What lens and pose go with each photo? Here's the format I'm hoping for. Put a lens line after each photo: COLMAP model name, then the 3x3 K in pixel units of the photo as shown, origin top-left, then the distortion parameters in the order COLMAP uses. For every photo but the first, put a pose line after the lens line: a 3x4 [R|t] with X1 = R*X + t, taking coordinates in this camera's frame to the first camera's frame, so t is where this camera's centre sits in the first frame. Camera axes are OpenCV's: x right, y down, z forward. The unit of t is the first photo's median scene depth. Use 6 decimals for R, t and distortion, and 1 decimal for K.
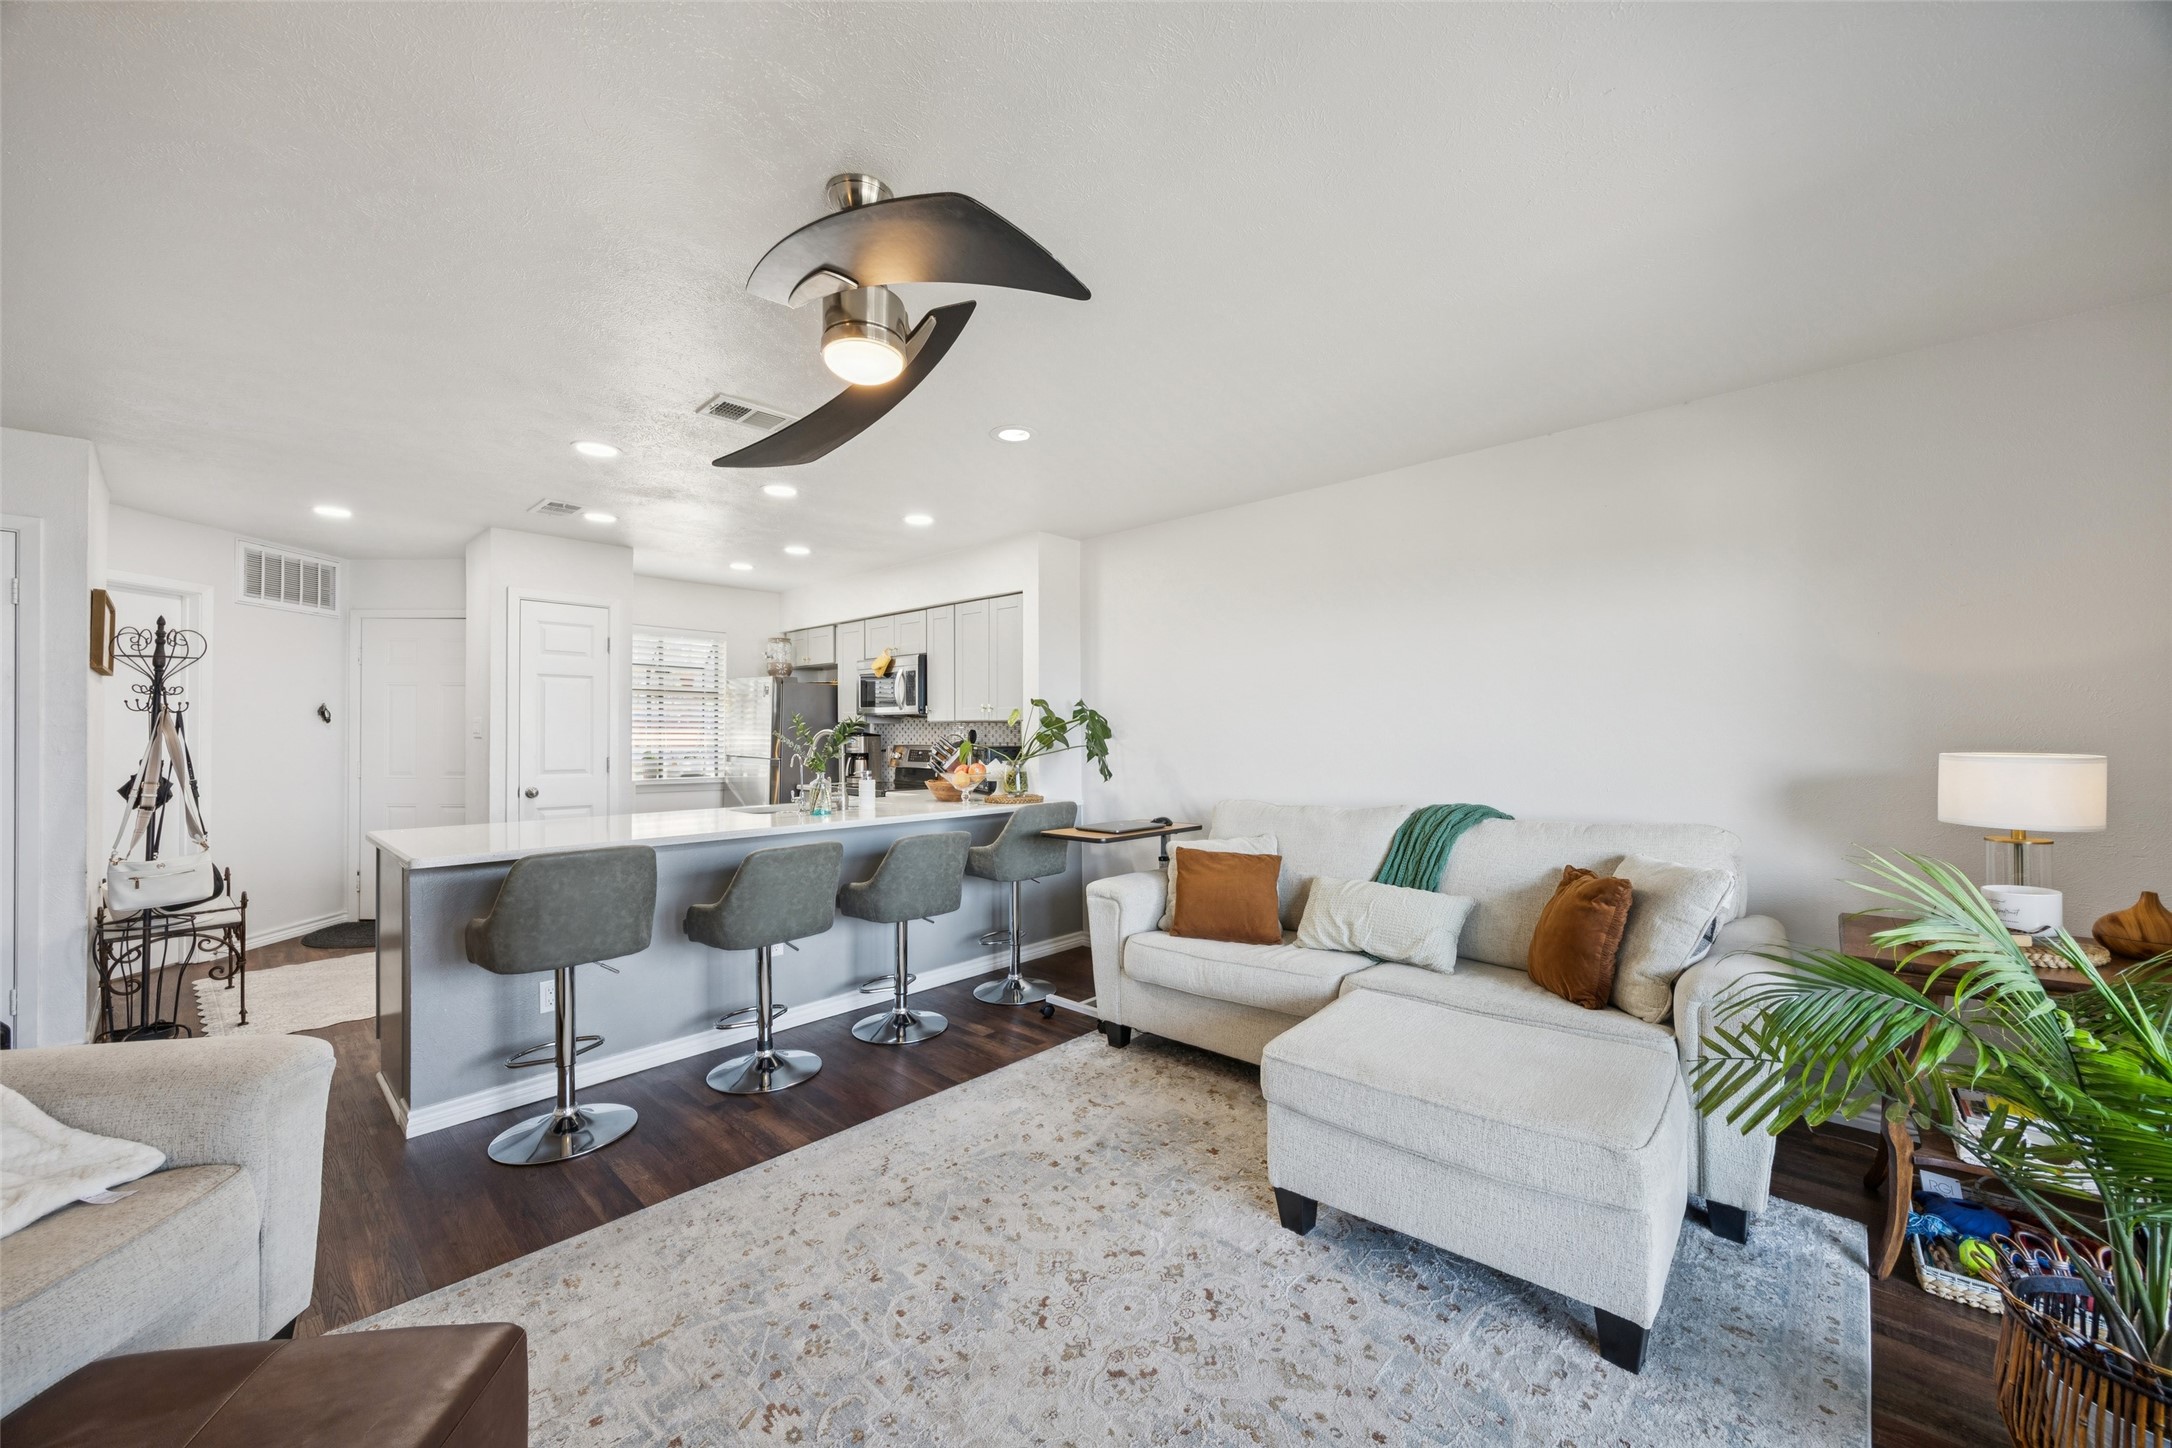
lens RADIAL K [[828.8, 0, 1079.5], [0, 828.8, 734.8], [0, 0, 1]] dist [0.002343, 0.000098]
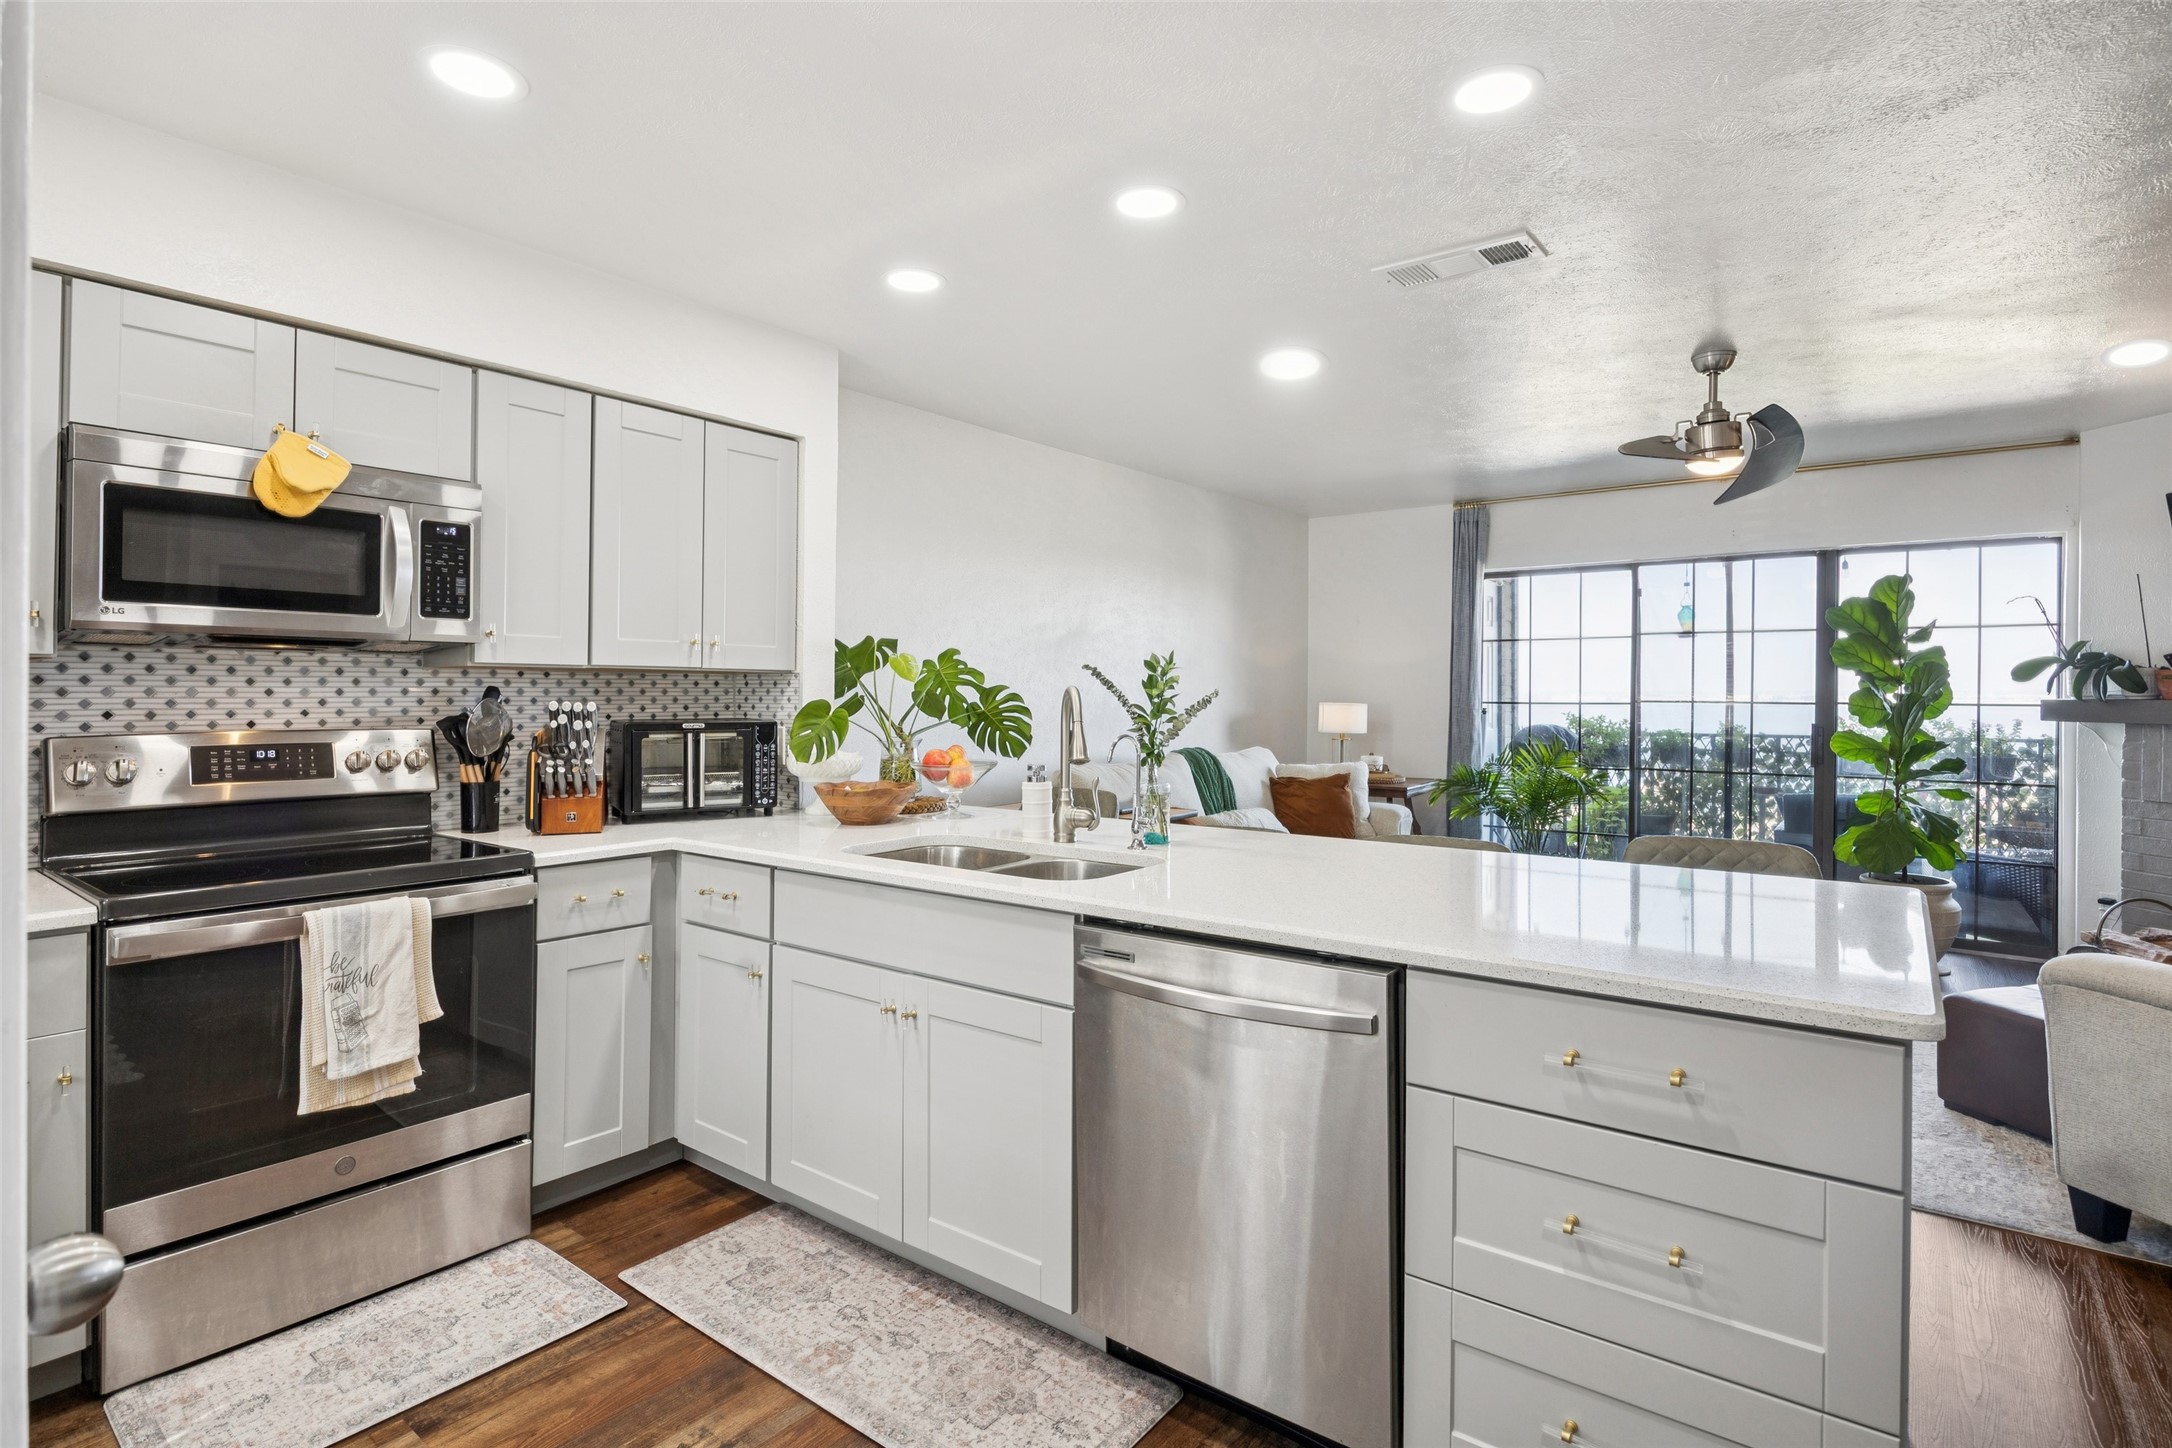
lens RADIAL K [[1092.1, 0, 1086.0], [0, 1092.1, 692.0], [0, 0, 1]] dist [0.000610, 0.000066]
pose [[-0.109152, 0.001646, 0.994024, -0.841544], [0.004690, 0.999988, -0.001141, -0.001640], [-0.994014, 0.004537, -0.109158, 0.920121]]
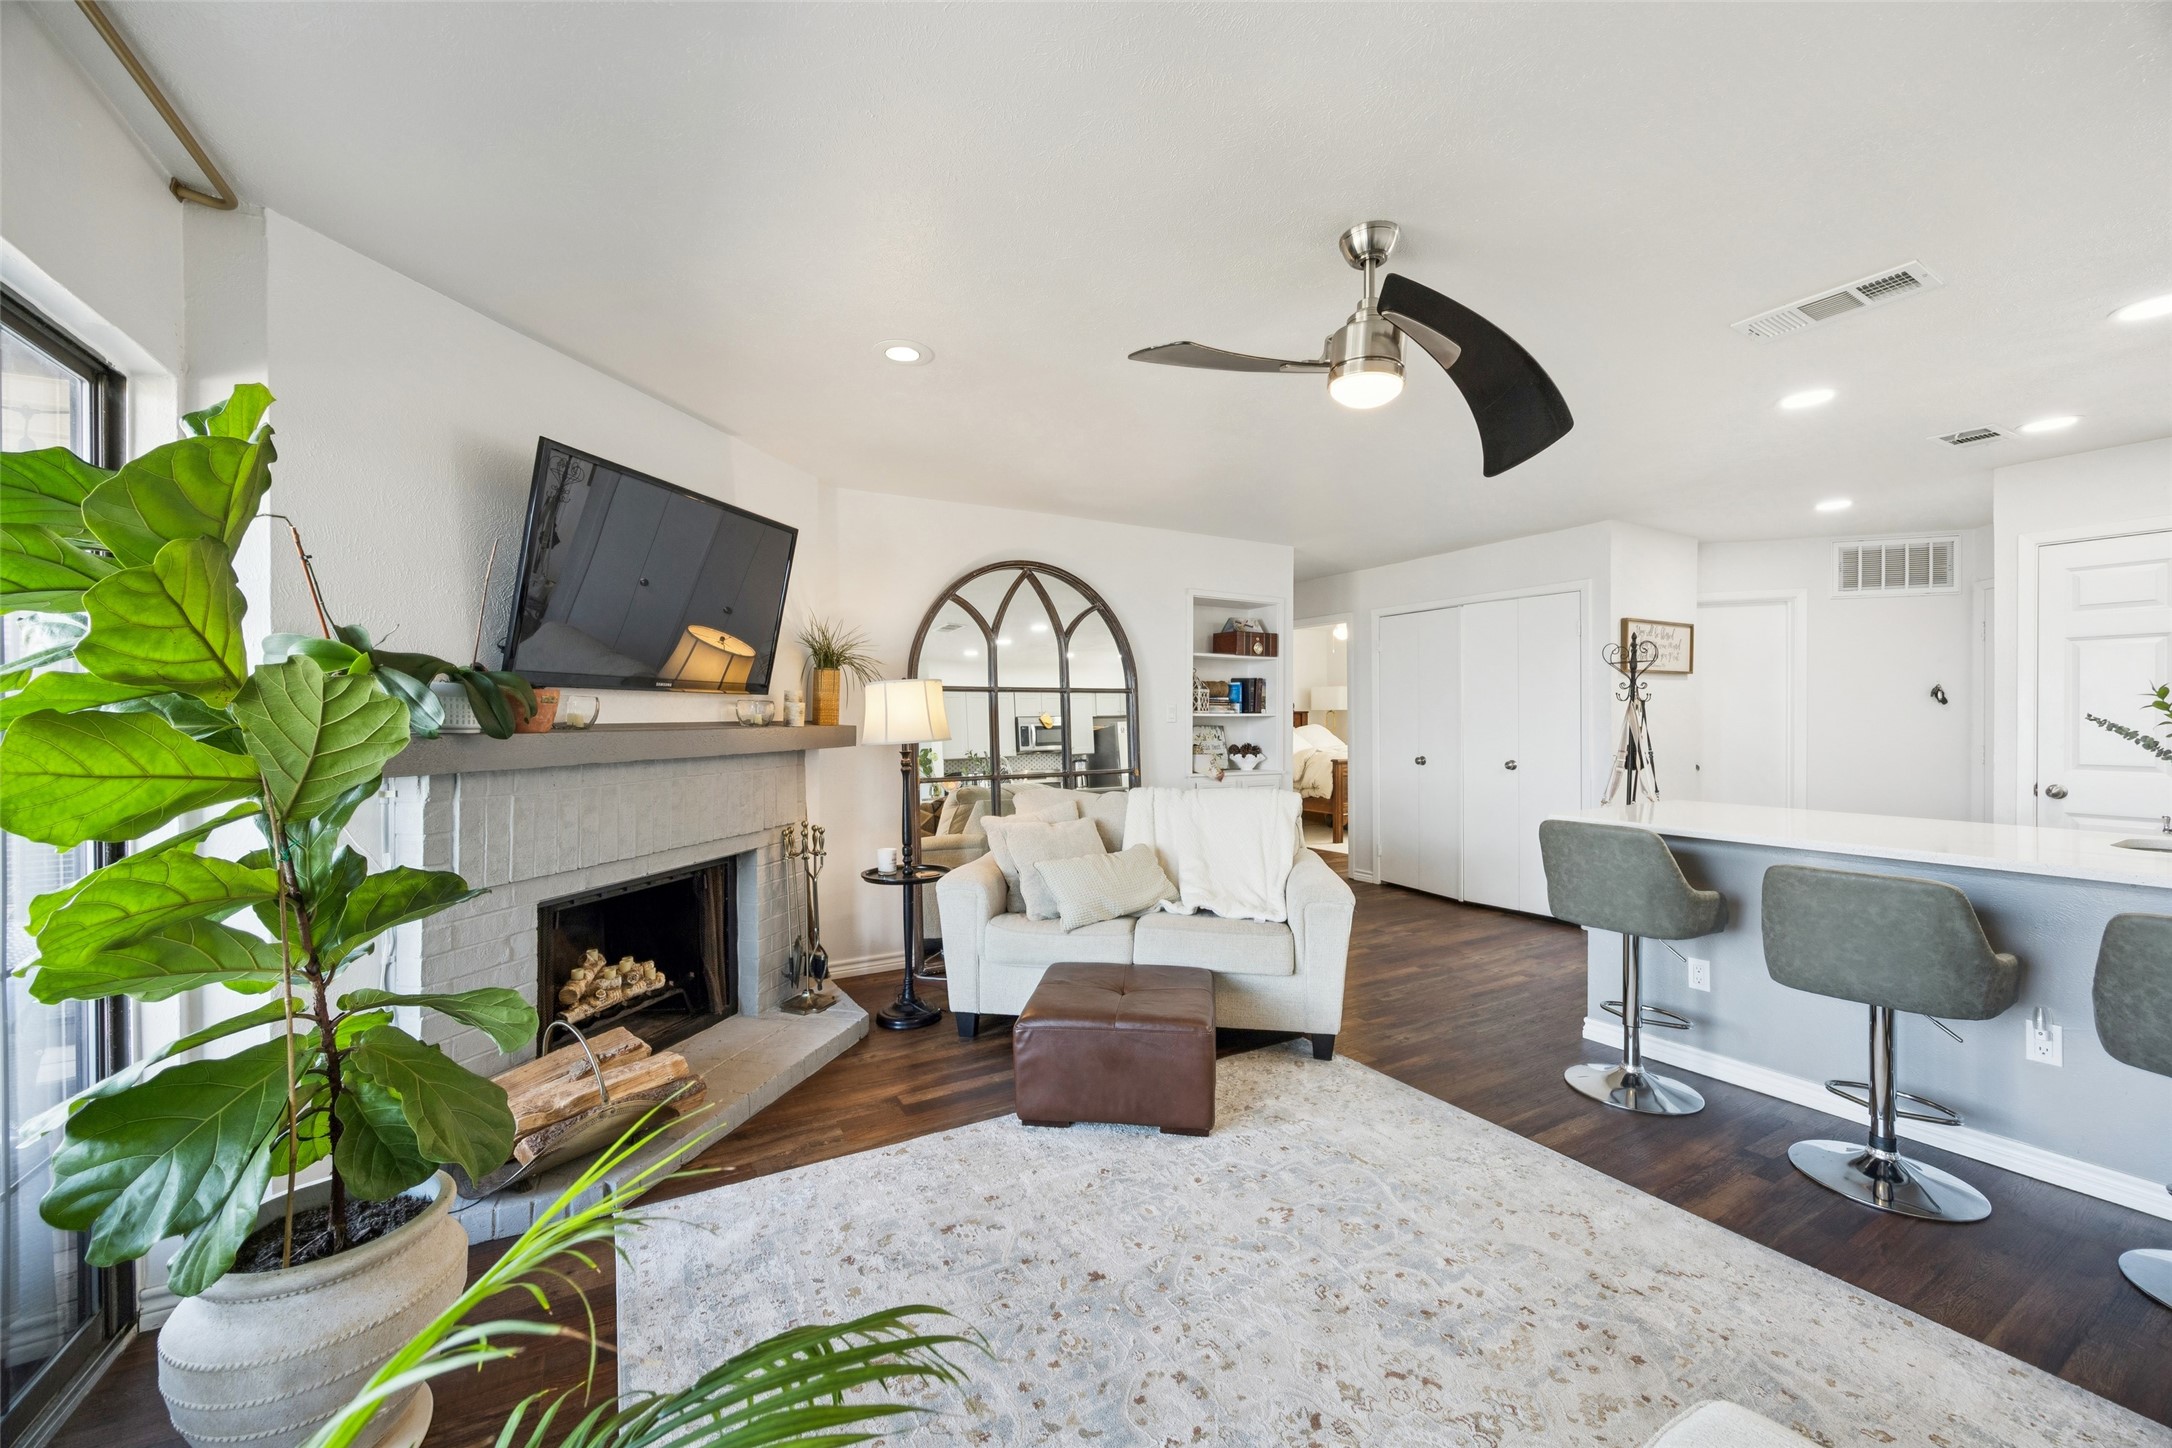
lens RADIAL K [[818.3, 0, 1086.0], [0, 818.3, 724.0], [0, 0, 1]] dist [0.001073, 0.000080]
pose [[-0.277305, 0.012356, -0.960703, 0.340820], [0.000914, 0.999920, 0.012597, -0.004497], [0.960782, 0.002615, -0.277294, 0.350752]]
